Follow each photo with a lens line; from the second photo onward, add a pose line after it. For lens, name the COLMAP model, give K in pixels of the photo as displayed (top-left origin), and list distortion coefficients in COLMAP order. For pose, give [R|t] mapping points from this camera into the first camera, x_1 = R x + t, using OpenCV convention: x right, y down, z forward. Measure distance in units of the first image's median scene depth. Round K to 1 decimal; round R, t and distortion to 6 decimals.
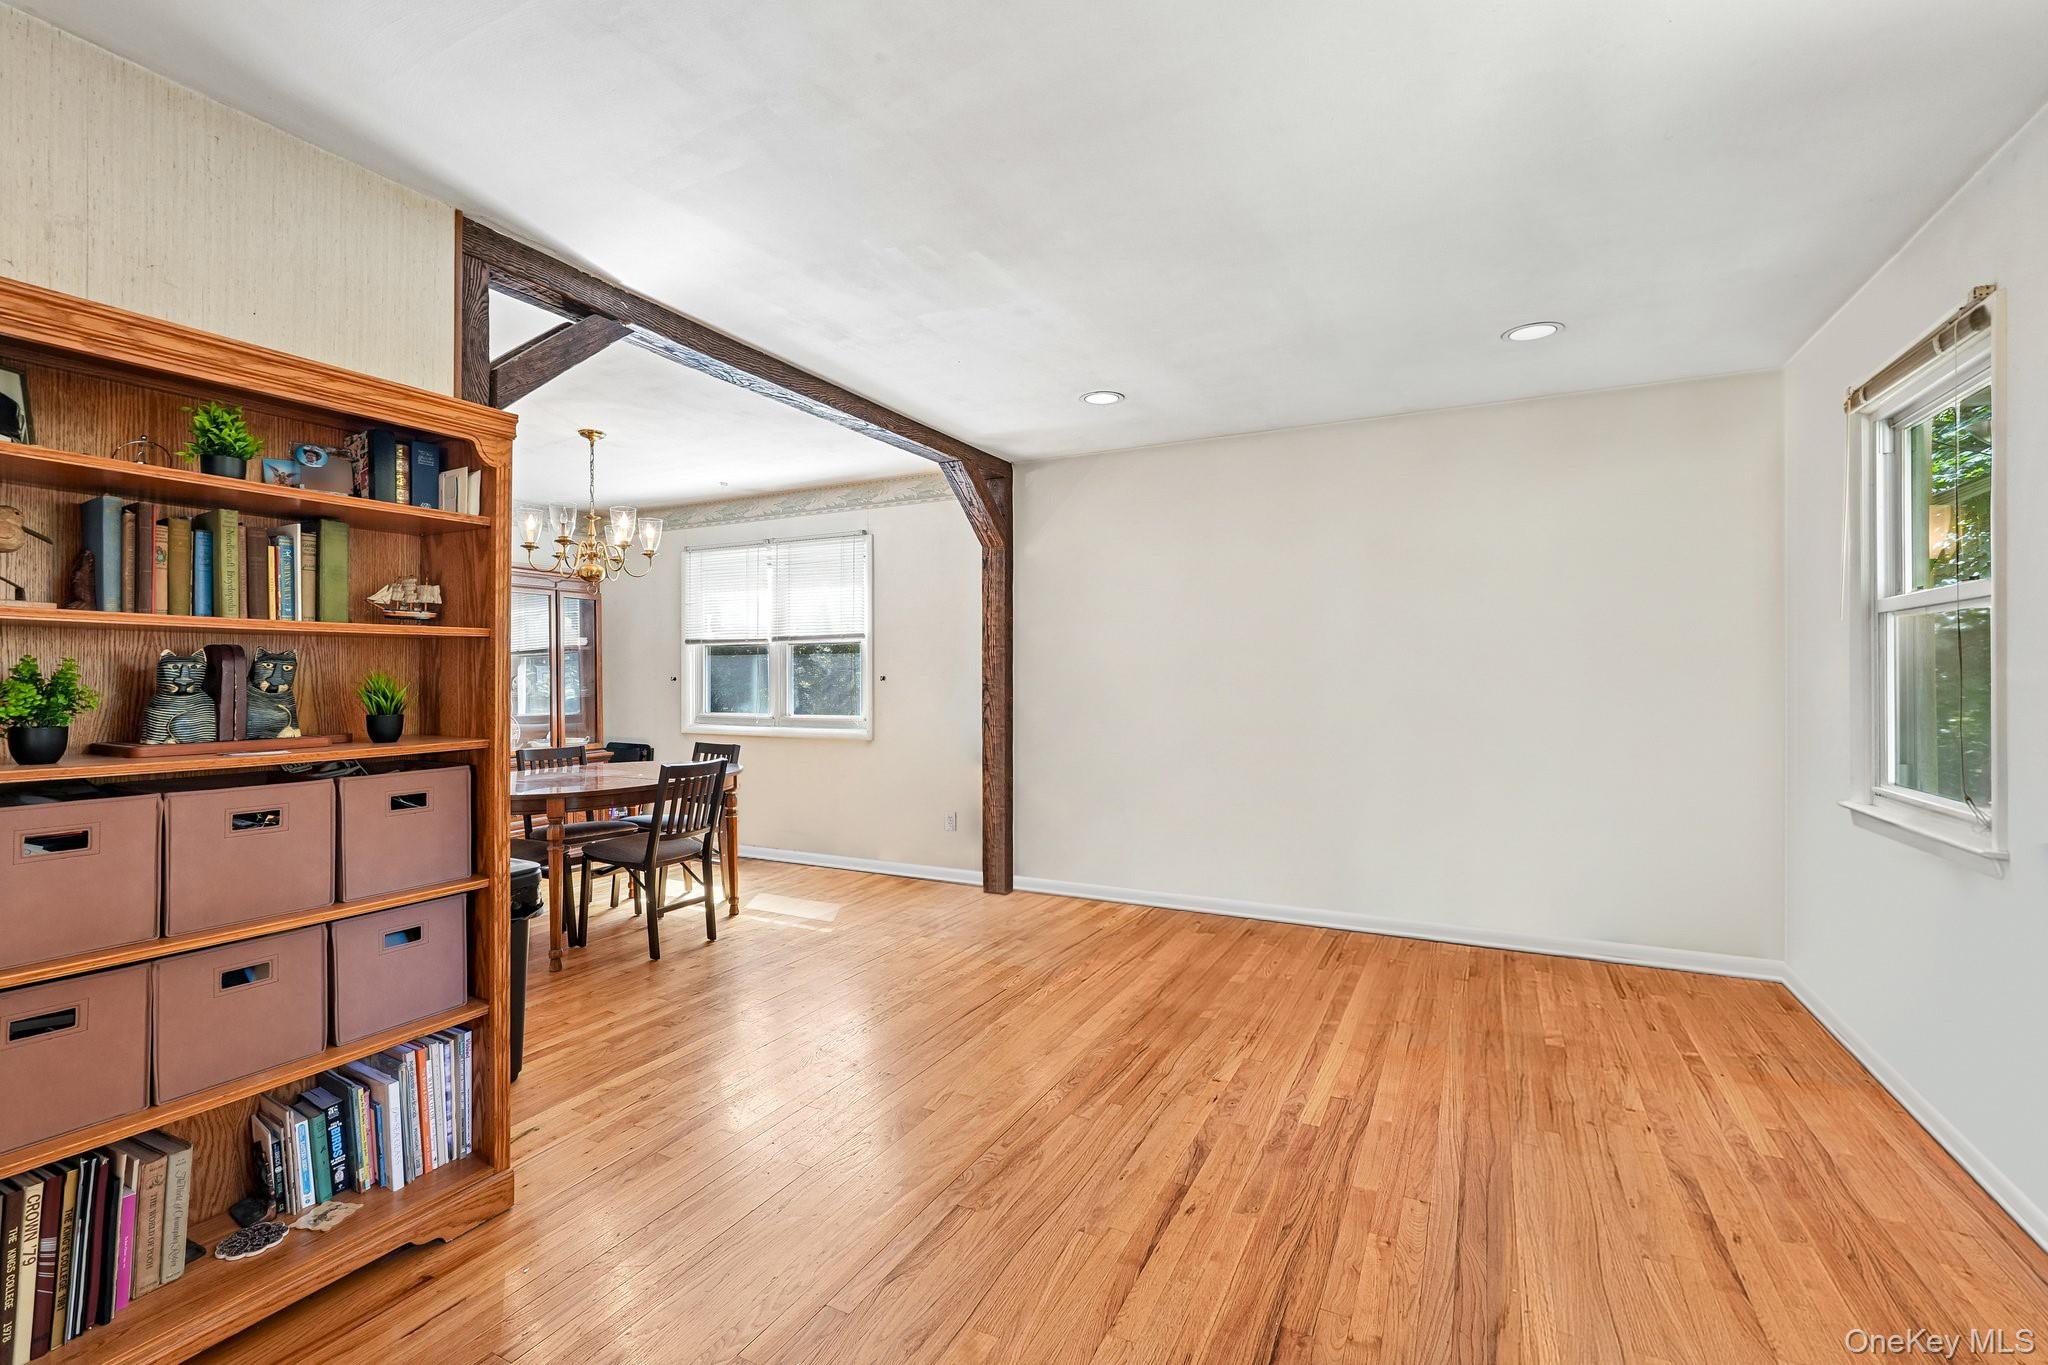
lens RADIAL K [[912.7, 0, 1027.2], [0, 912.7, 675.9], [0, 0, 1]] dist [-0.018602, 0.008526]
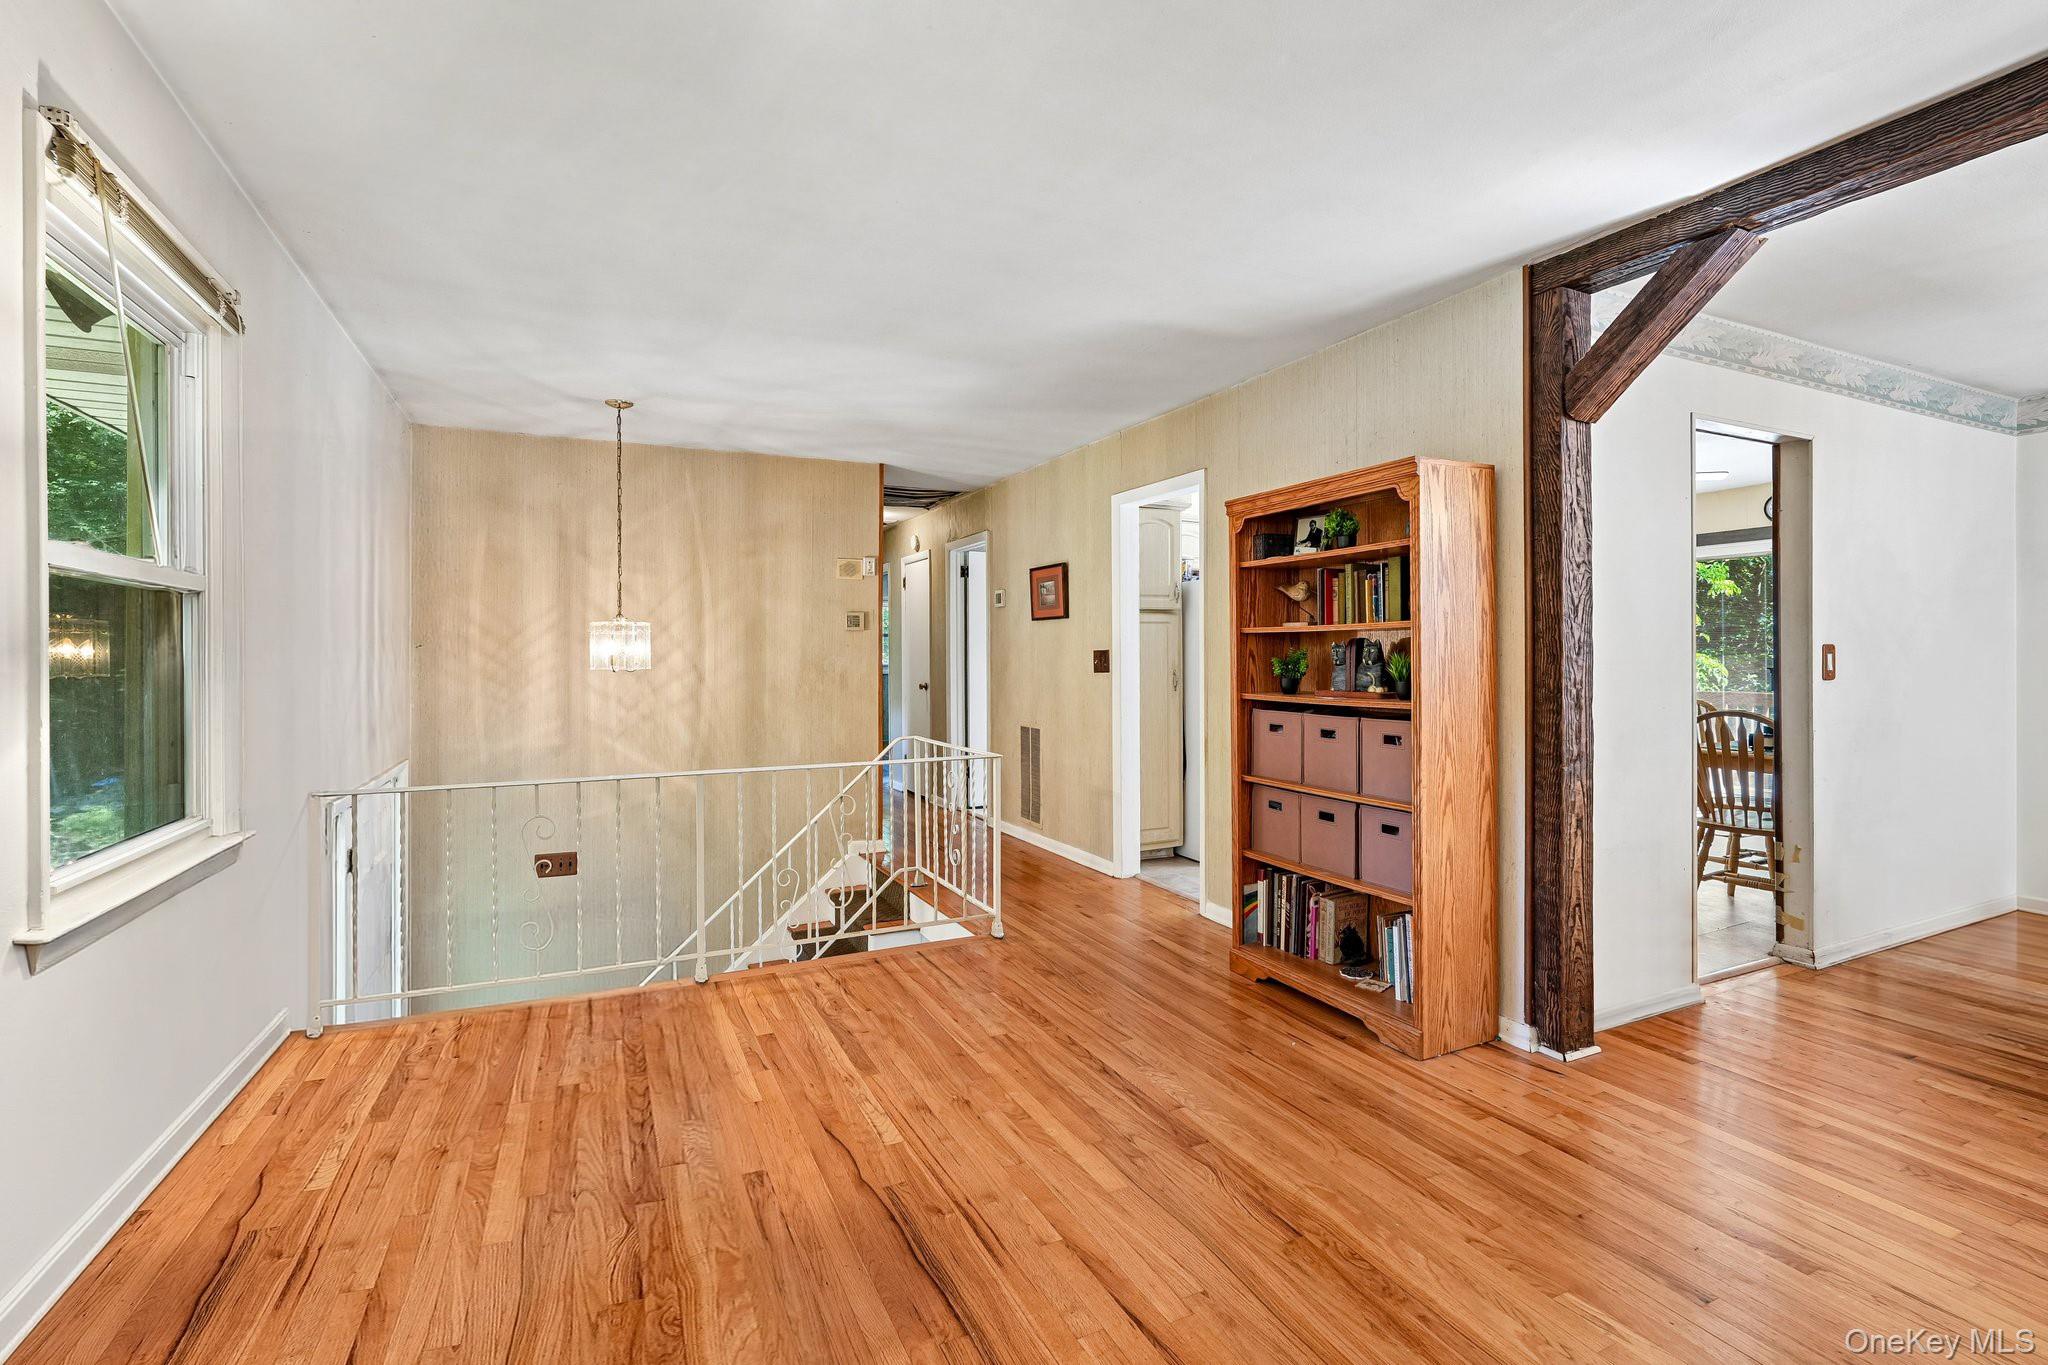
lens RADIAL K [[912.7, 0, 1003.2], [0, 912.7, 656.5], [0, 0, 1]] dist [-0.018602, 0.008526]
pose [[-0.617411, 0.008605, -0.786594, 0.321919], [0.007223, 0.999960, 0.005270, -0.004072], [0.786608, -0.002428, -0.617448, 0.517267]]
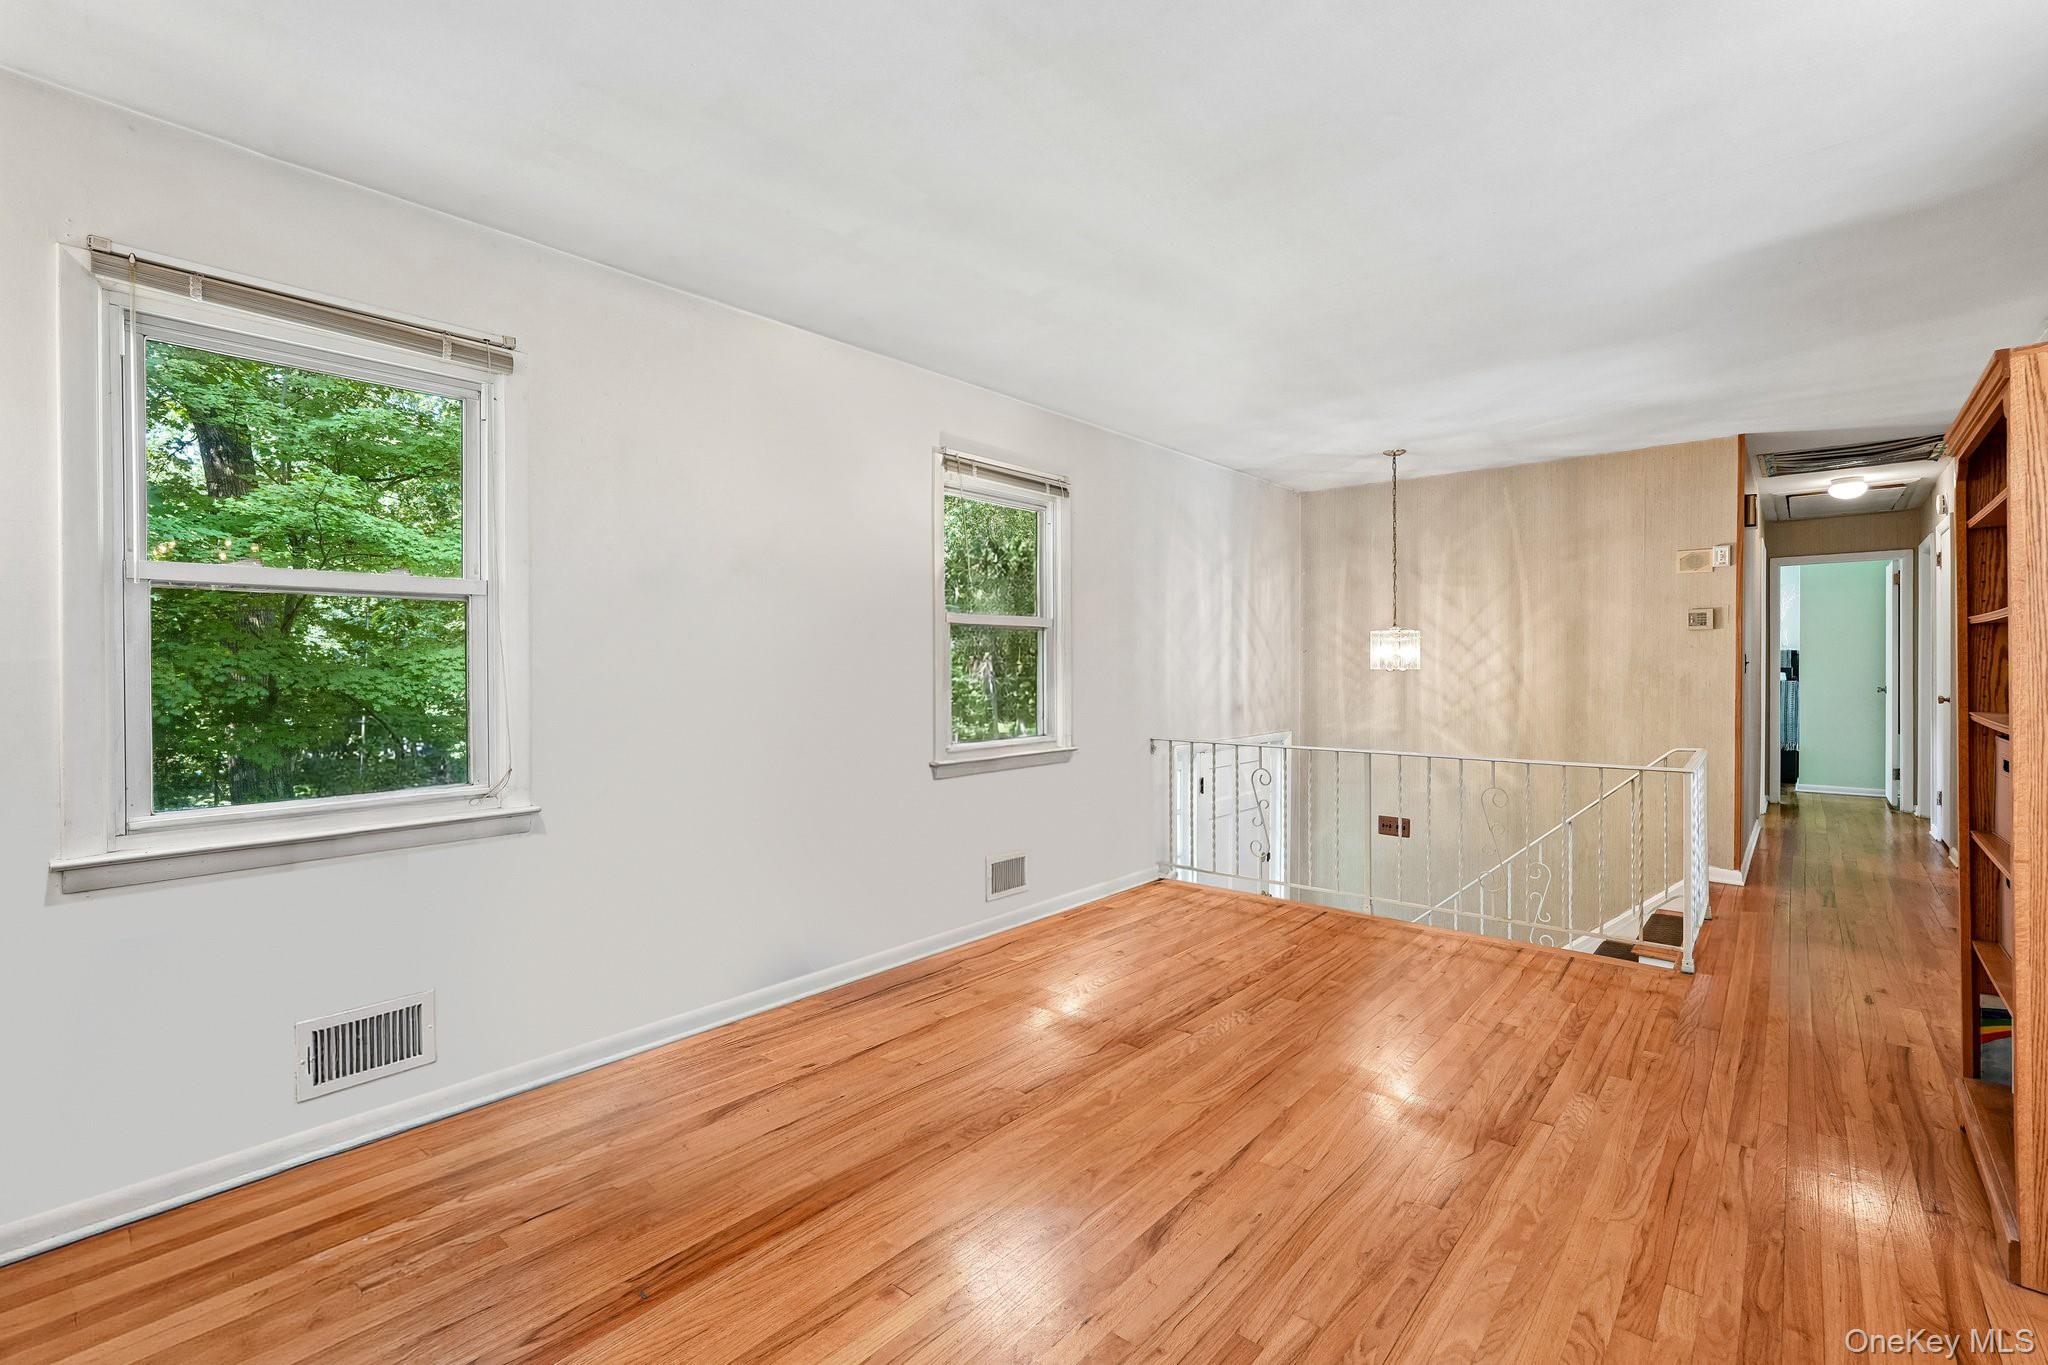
lens RADIAL K [[912.7, 0, 1042.5], [0, 912.7, 671.9], [0, 0, 1]] dist [-0.018602, 0.008526]
pose [[-0.968282, 0.004690, 0.249815, 0.038297], [0.007639, 0.999912, 0.010838, -0.001837], [-0.249742, 0.012403, -0.968233, 0.789991]]
